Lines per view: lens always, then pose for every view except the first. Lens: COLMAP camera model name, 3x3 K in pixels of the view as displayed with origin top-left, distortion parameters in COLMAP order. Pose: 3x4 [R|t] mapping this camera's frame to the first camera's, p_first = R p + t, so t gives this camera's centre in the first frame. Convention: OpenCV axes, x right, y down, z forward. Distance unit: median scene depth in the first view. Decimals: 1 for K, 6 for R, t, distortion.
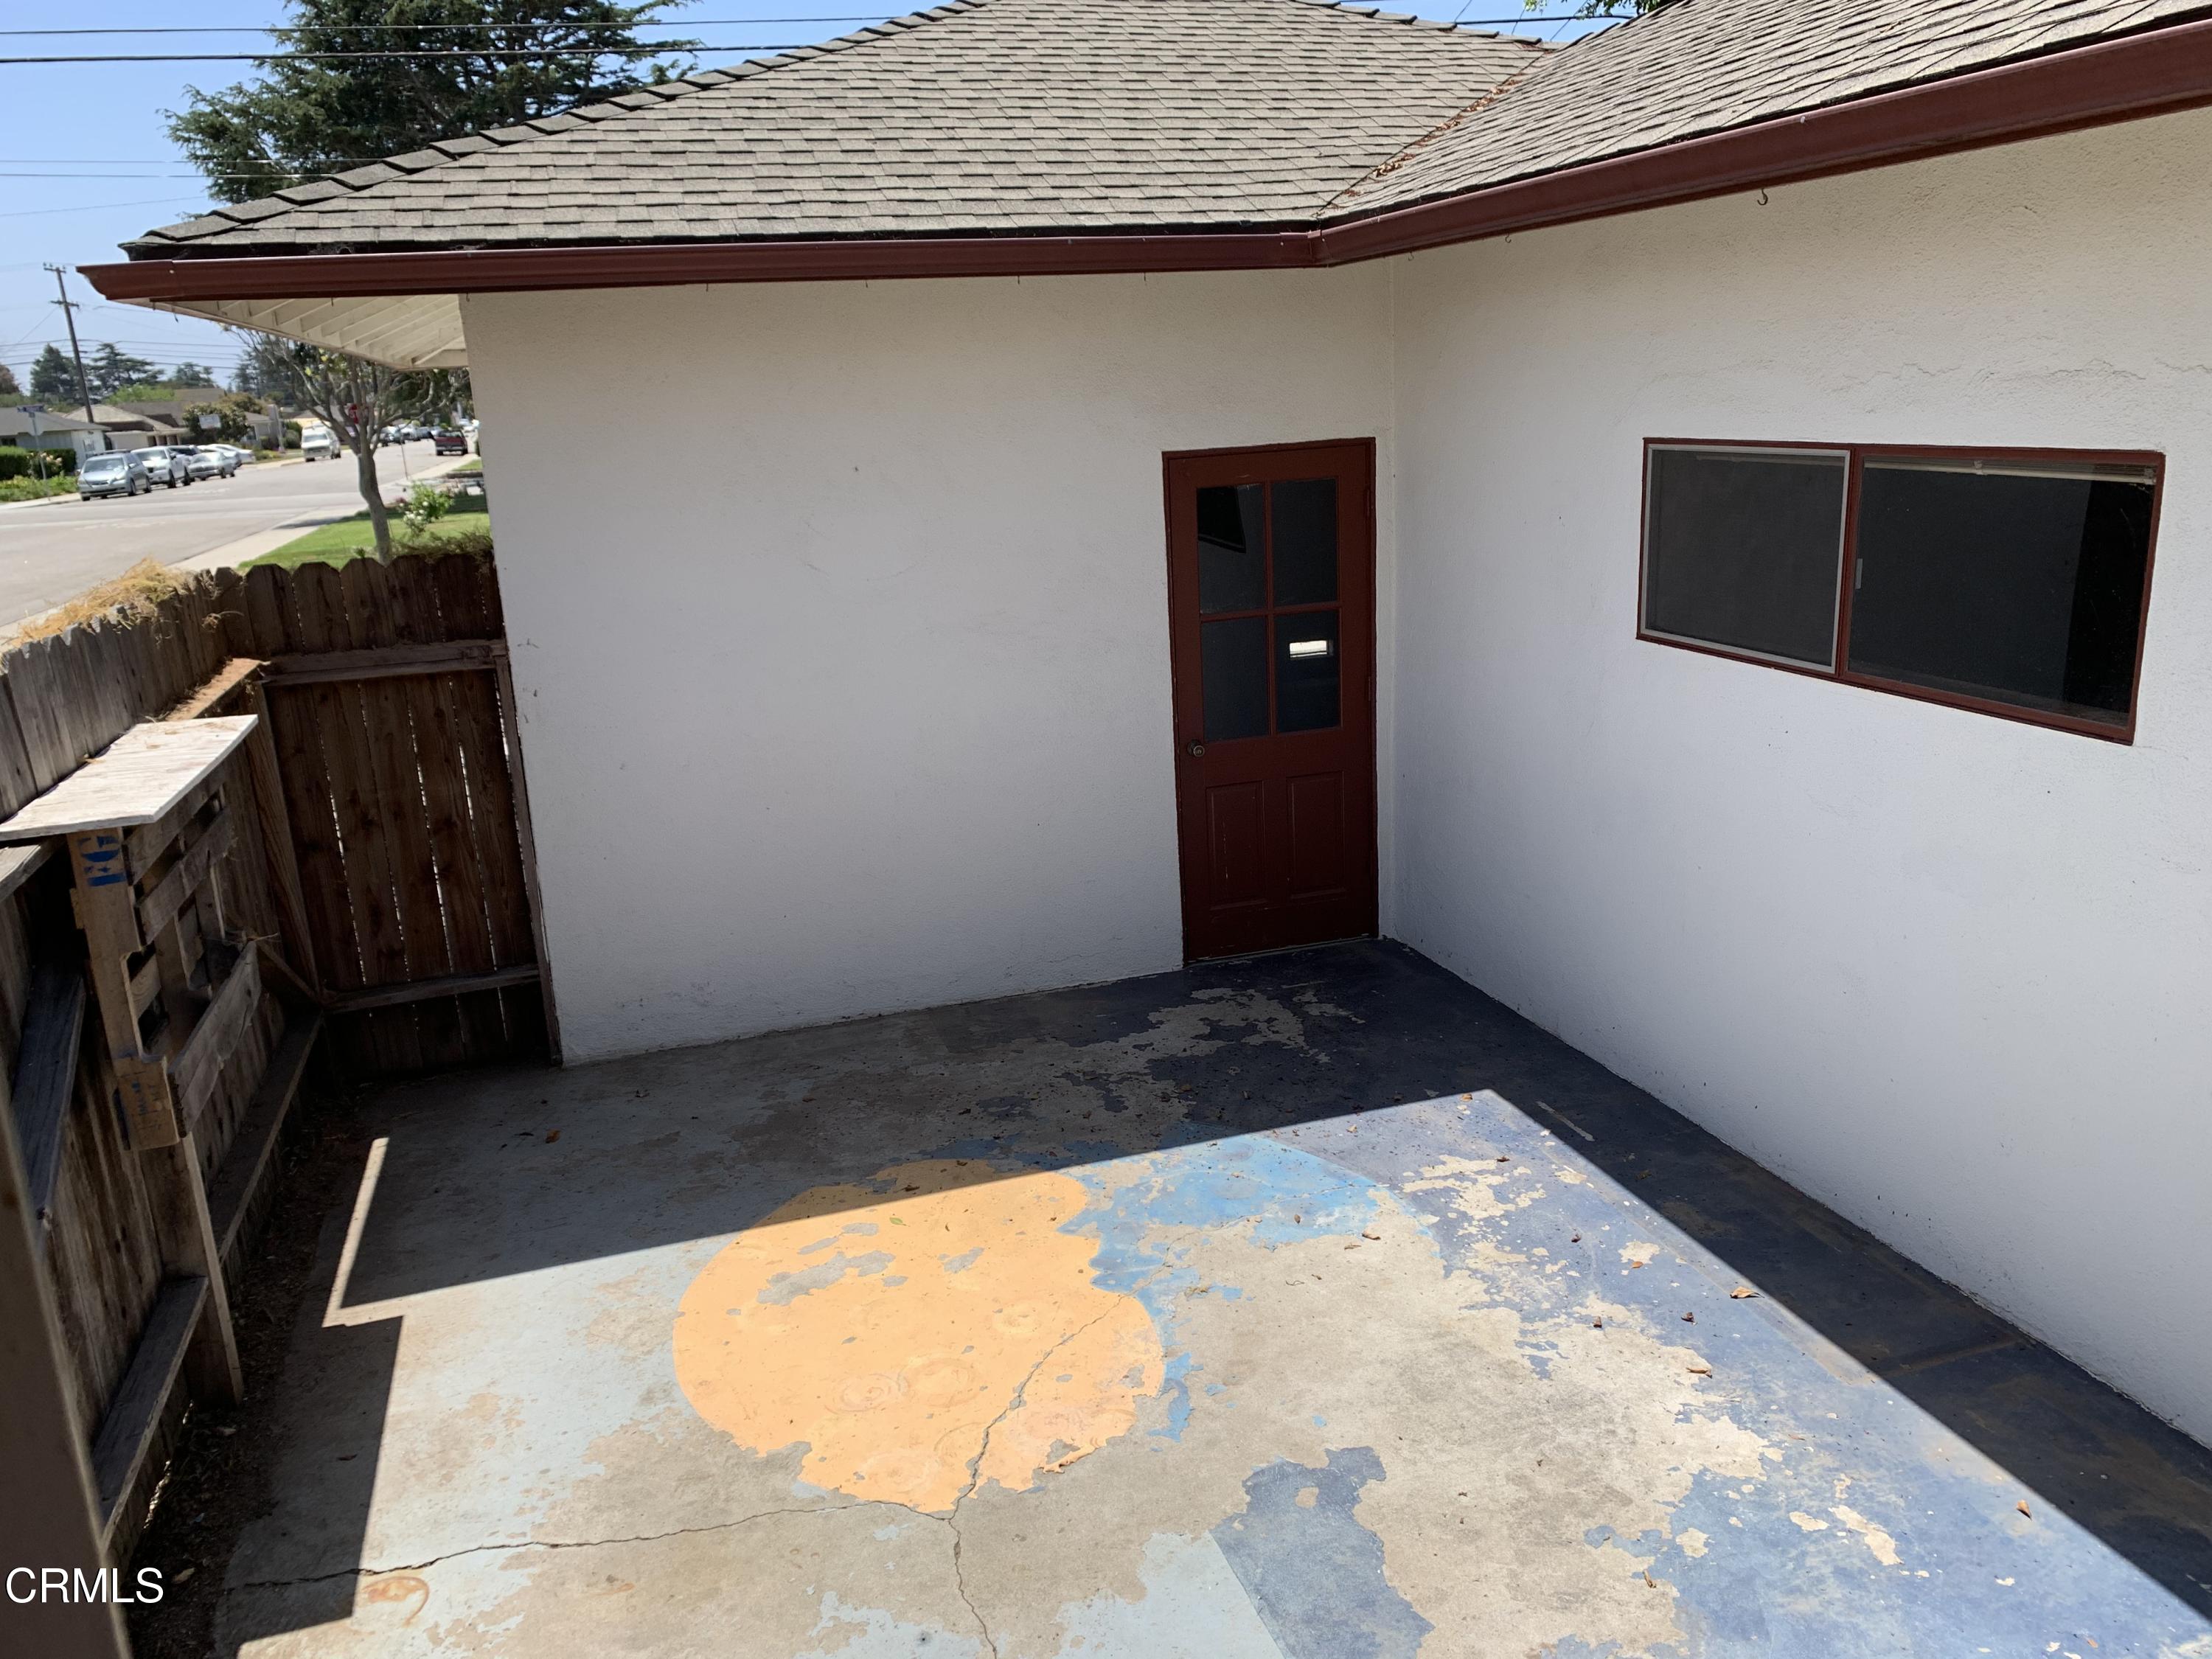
lens RADIAL K [[1675.0, 0, 1126.0], [0, 1675.0, 819.2], [0, 0, 1]] dist [-0.014044, 0.005150]
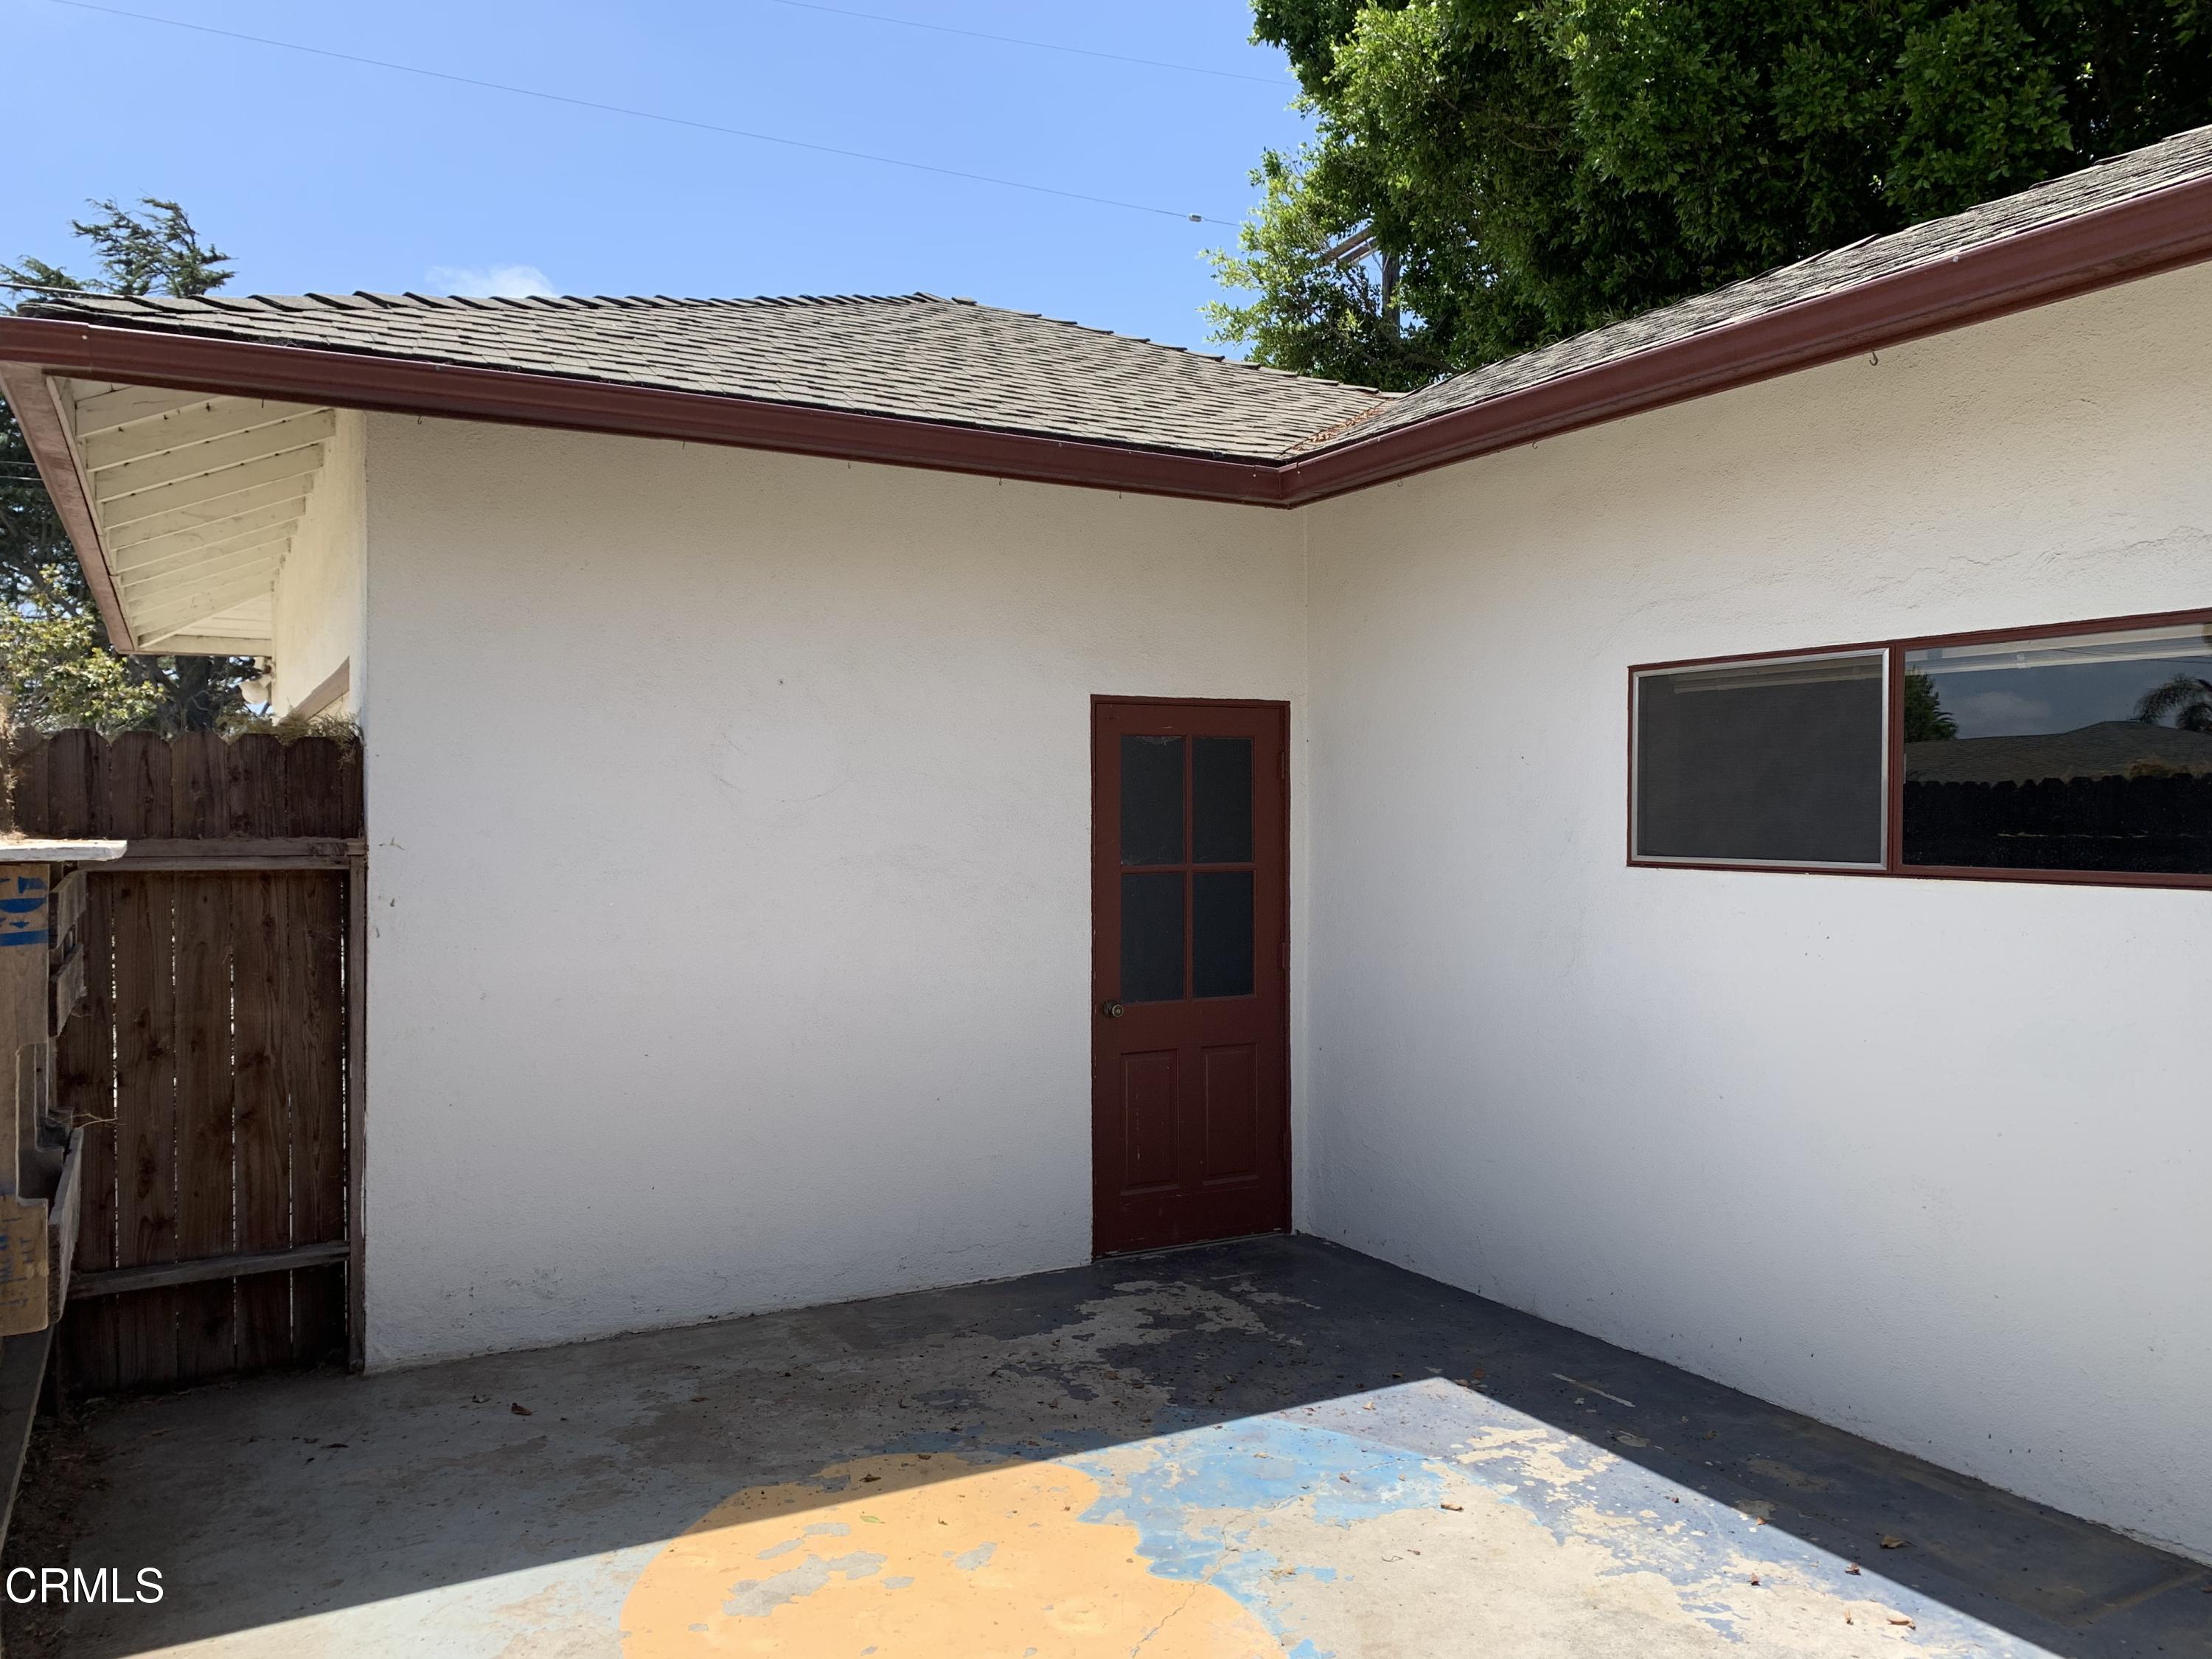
lens RADIAL K [[1675.0, 0, 1090.5], [0, 1675.0, 826.3], [0, 0, 1]] dist [-0.014044, 0.005150]
pose [[0.980227, 0.046737, 0.192280, -0.182580], [0.003340, 0.967660, -0.252235, 0.109214], [-0.197850, 0.247890, 0.948370, 0.123950]]
